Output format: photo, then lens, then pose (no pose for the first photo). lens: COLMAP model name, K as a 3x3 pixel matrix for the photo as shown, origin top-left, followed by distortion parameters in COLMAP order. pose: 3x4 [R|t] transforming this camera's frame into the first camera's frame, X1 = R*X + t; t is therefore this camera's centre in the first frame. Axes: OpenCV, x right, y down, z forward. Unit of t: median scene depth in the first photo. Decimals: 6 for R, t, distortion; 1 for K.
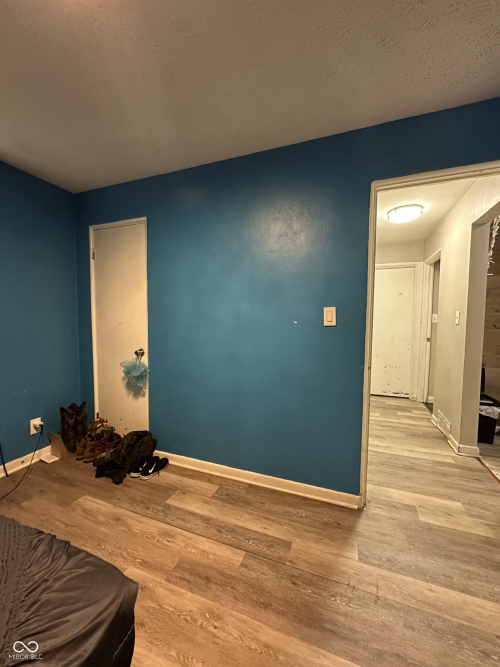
lens RADIAL K [[266.2, 0, 250.0], [0, 266.2, 333.5], [0, 0, 1]] dist [-0.003164, 0.000717]
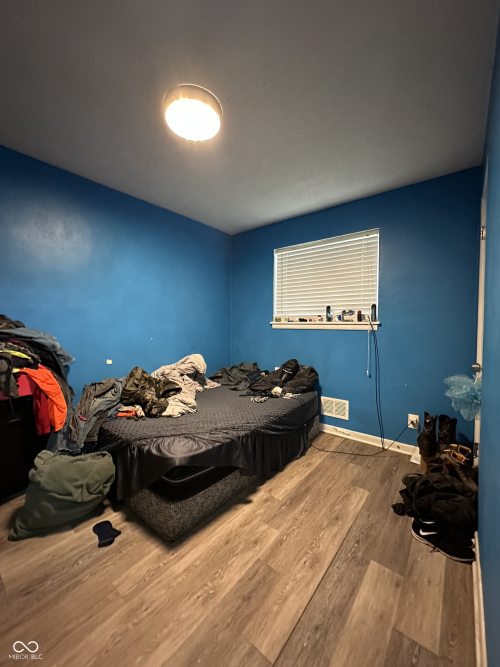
lens RADIAL K [[266.2, 0, 250.0], [0, 266.2, 333.5], [0, 0, 1]] dist [-0.003164, 0.000717]
pose [[-0.303629, 0.023770, -0.952494, 0.615804], [-0.059680, 0.997251, 0.043911, -0.008928], [0.950919, 0.070178, -0.301376, 1.111502]]
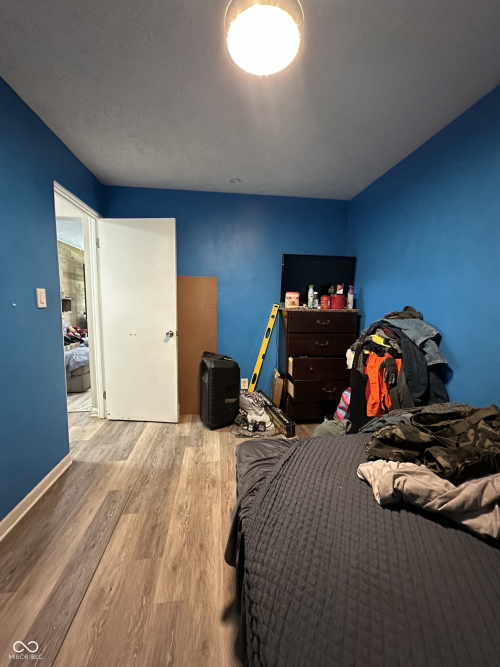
lens RADIAL K [[266.2, 0, 250.0], [0, 266.2, 333.5], [0, 0, 1]] dist [-0.003164, 0.000717]
pose [[-0.474442, -0.104889, 0.874016, -1.175759], [0.033191, 0.990038, 0.136830, -0.054321], [-0.879661, 0.093928, -0.466234, 0.998850]]
